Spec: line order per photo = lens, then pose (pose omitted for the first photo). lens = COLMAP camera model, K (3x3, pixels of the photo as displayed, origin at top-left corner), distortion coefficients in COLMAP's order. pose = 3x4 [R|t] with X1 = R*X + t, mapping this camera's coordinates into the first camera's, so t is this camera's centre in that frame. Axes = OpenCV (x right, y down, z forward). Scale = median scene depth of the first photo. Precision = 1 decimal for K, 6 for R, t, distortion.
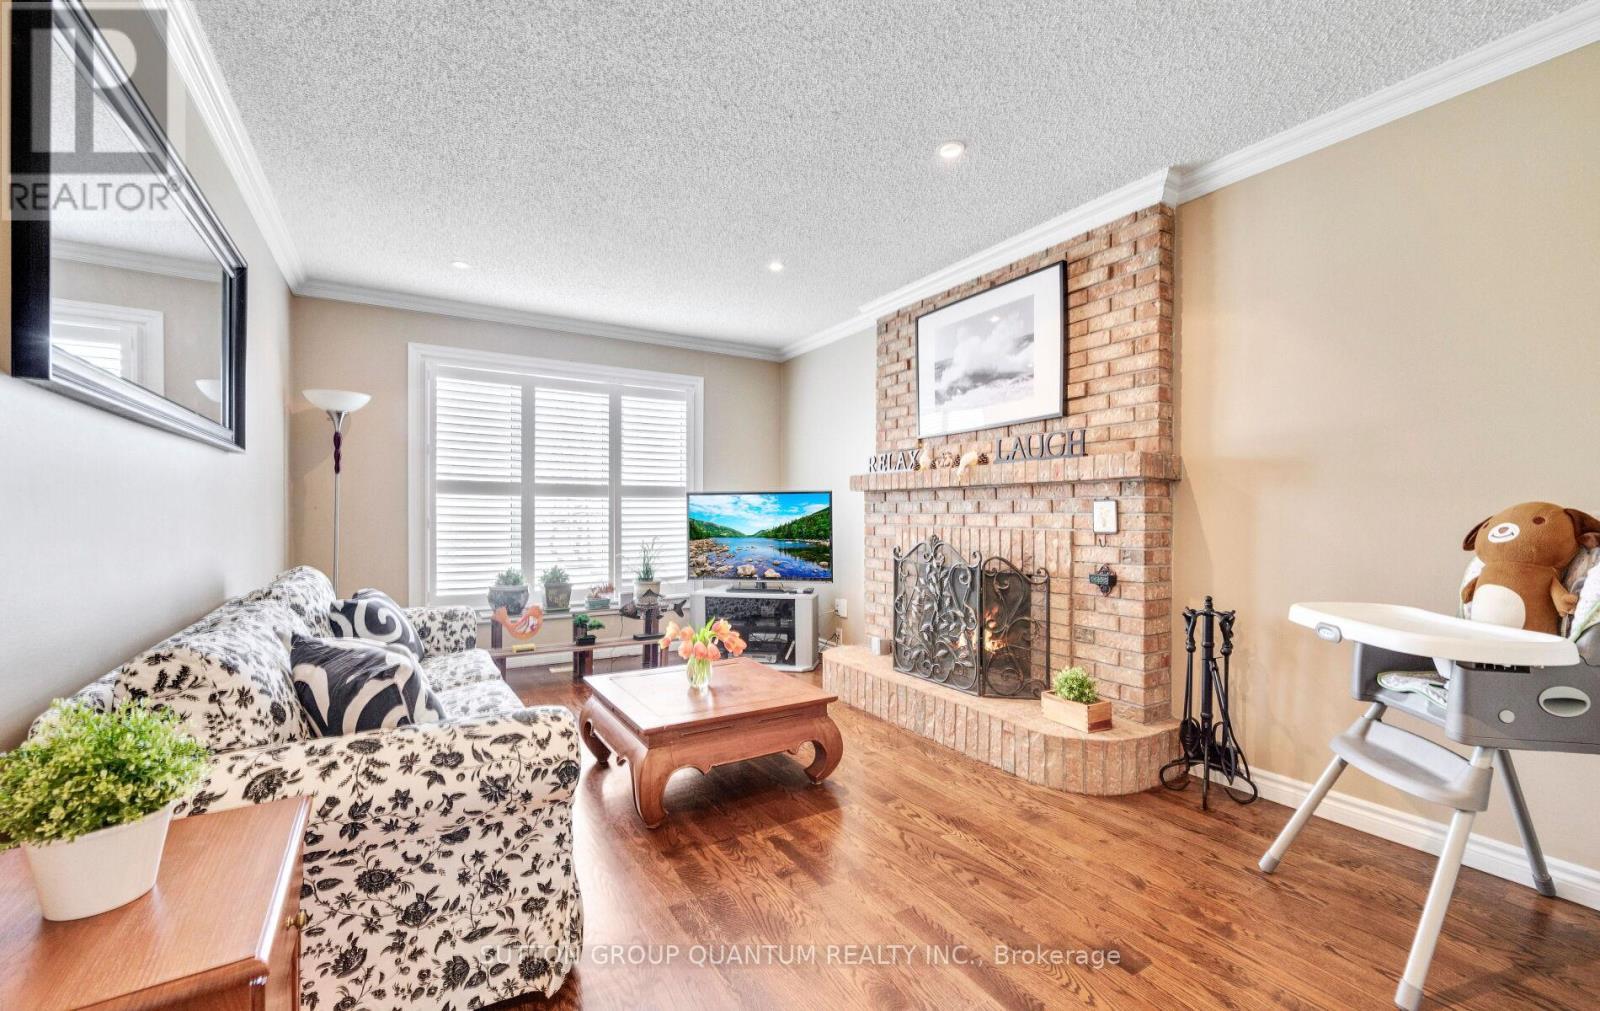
lens RADIAL K [[655.0, 0, 798.8], [0, 655.0, 497.6], [0, 0, 1]] dist [-0.000253, 0.000031]
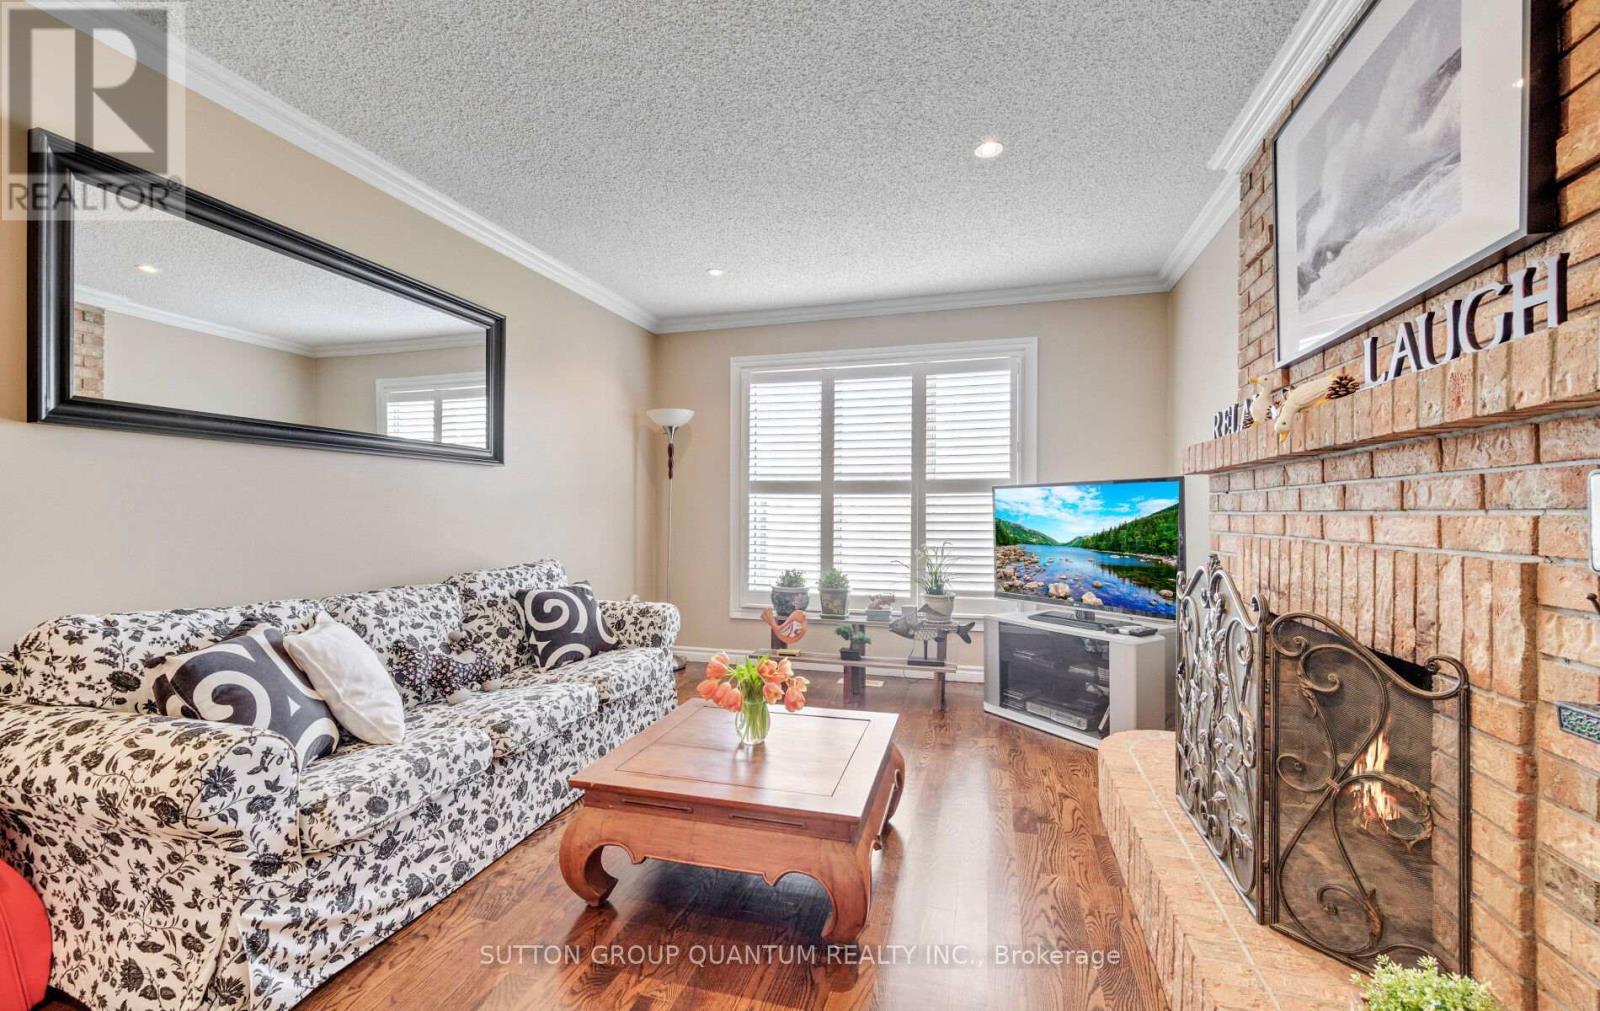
lens RADIAL K [[655.0, 0, 798.8], [0, 655.0, 497.6], [0, 0, 1]] dist [-0.000253, 0.000031]
pose [[0.675549, -0.018510, -0.737083, 0.285033], [0.020393, 0.999771, -0.006415, 0.007798], [0.737033, -0.010698, 0.675772, 0.338620]]
